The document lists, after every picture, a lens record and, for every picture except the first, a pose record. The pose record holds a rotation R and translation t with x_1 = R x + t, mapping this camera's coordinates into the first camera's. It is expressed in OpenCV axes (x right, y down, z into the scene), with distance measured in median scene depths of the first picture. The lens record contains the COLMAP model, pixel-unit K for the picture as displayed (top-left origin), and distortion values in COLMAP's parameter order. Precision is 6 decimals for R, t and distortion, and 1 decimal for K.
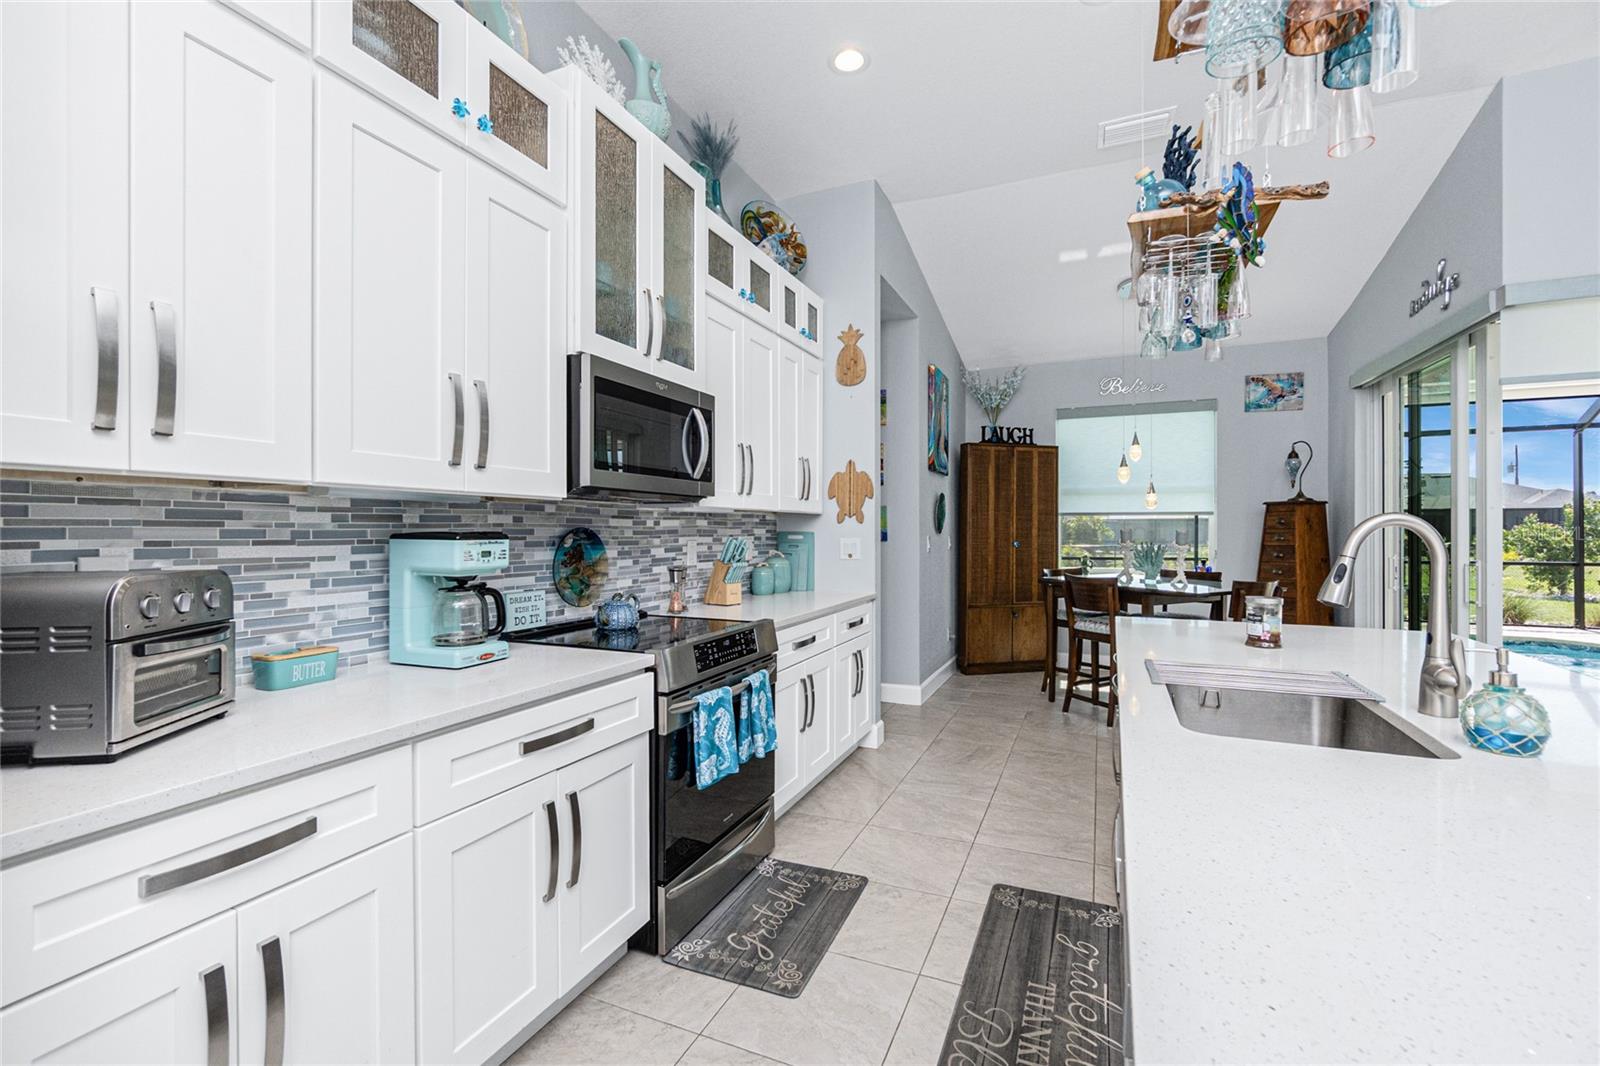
lens RADIAL K [[690.5, 0, 799.3], [0, 690.5, 532.4], [0, 0, 1]] dist [-0.002711, 0.000013]
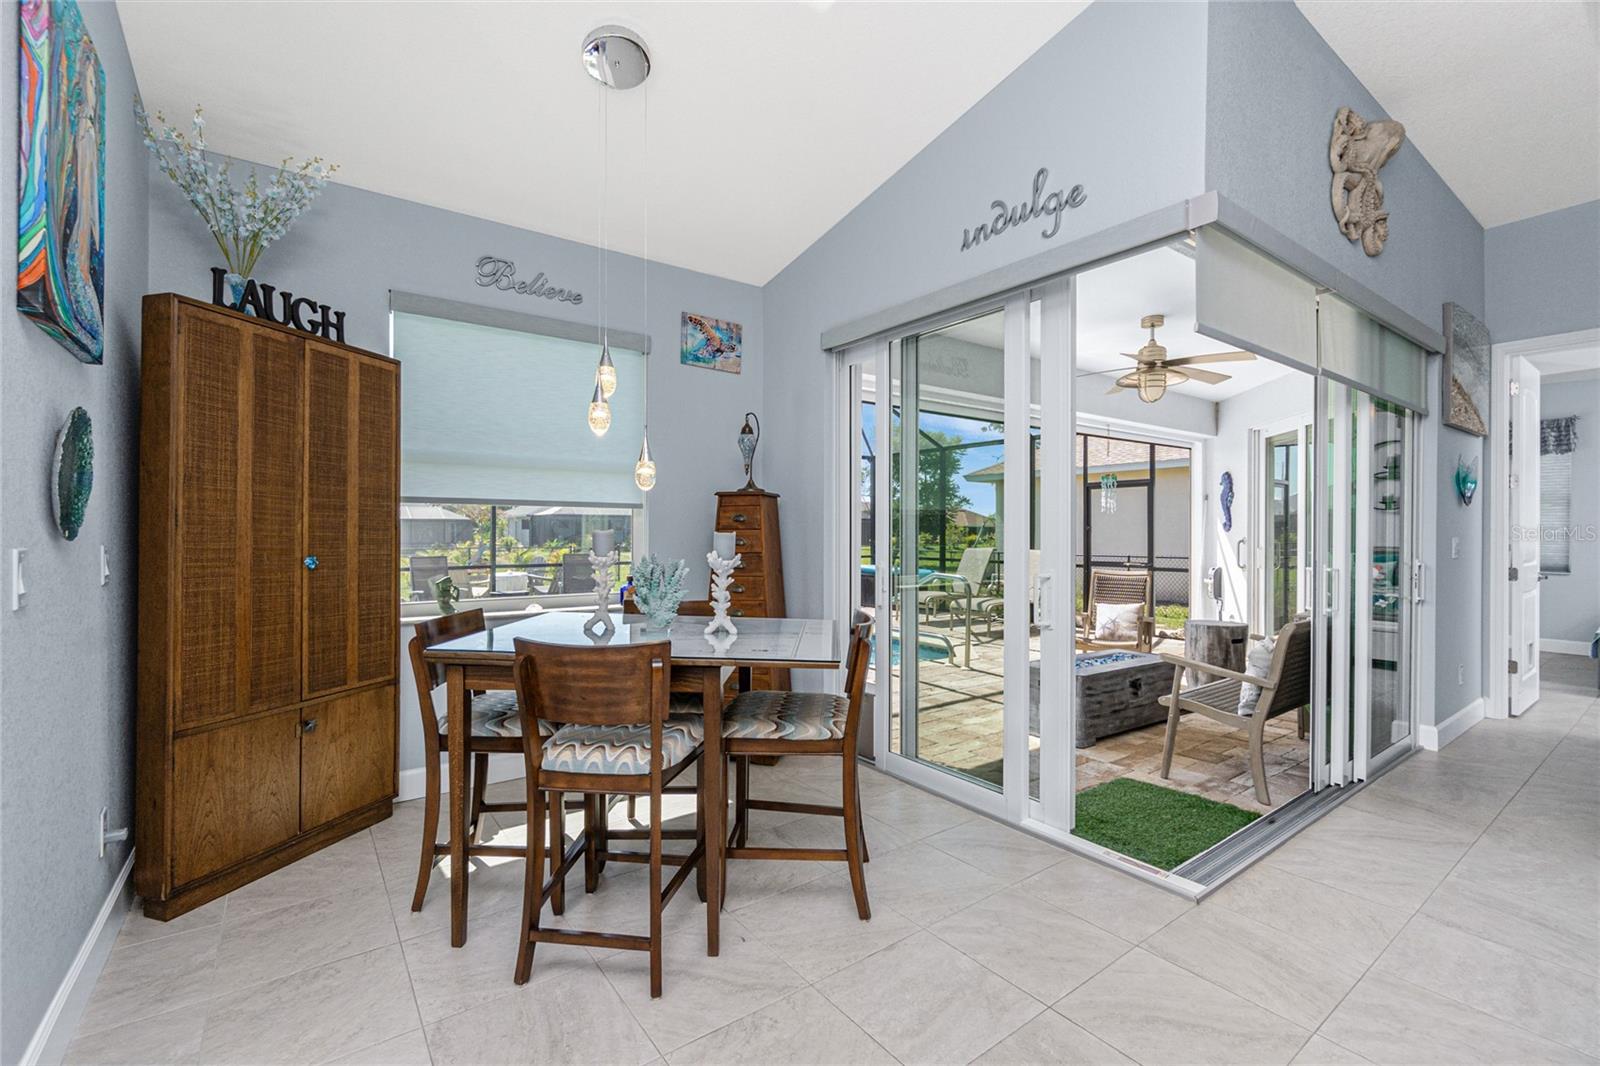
lens RADIAL K [[690.5, 0, 799.3], [0, 690.5, 532.4], [0, 0, 1]] dist [-0.002711, 0.000013]
pose [[0.500895, 0.000765, 0.865508, 0.159214], [0.001182, 0.999998, -0.001568, -0.001200], [-0.865508, 0.001809, 0.500893, 0.892479]]
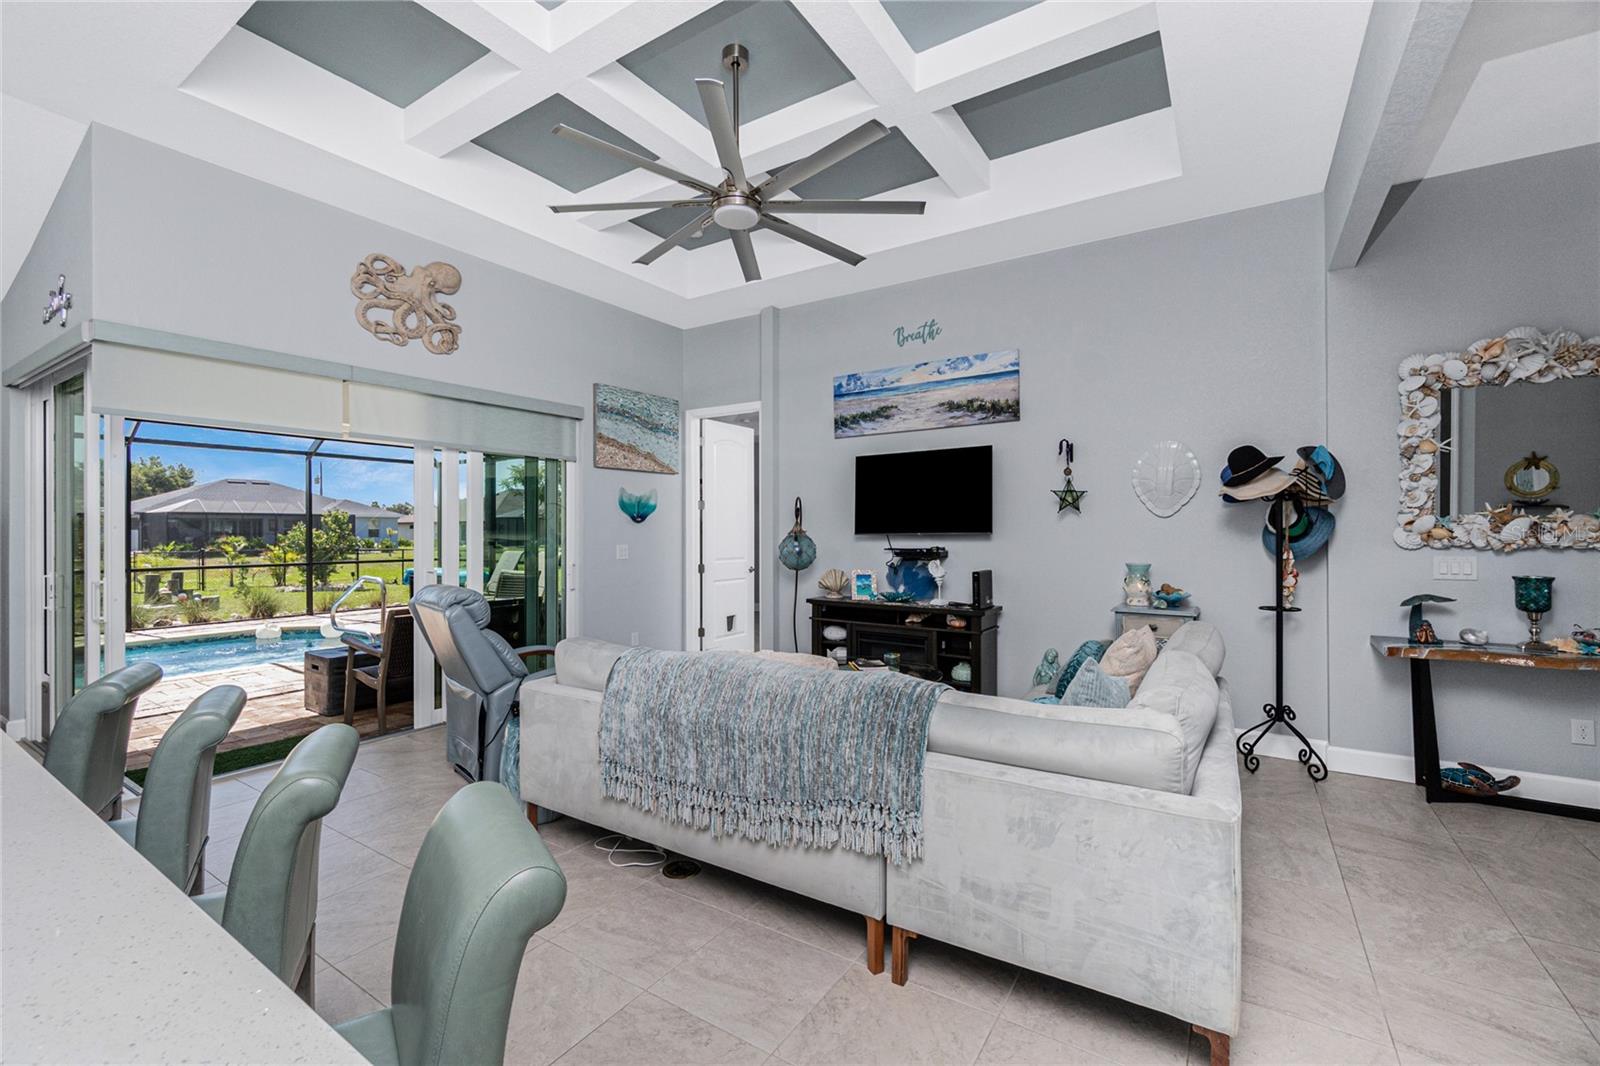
lens RADIAL K [[687.4, 0, 789.8], [0, 687.4, 529.5], [0, 0, 1]] dist [-0.001355, -0.000401]
pose [[0.169090, 0.002269, 0.985598, 0.159349], [0.003272, 0.999991, -0.002863, -0.027790], [-0.985595, 0.003709, 0.169081, -0.200758]]
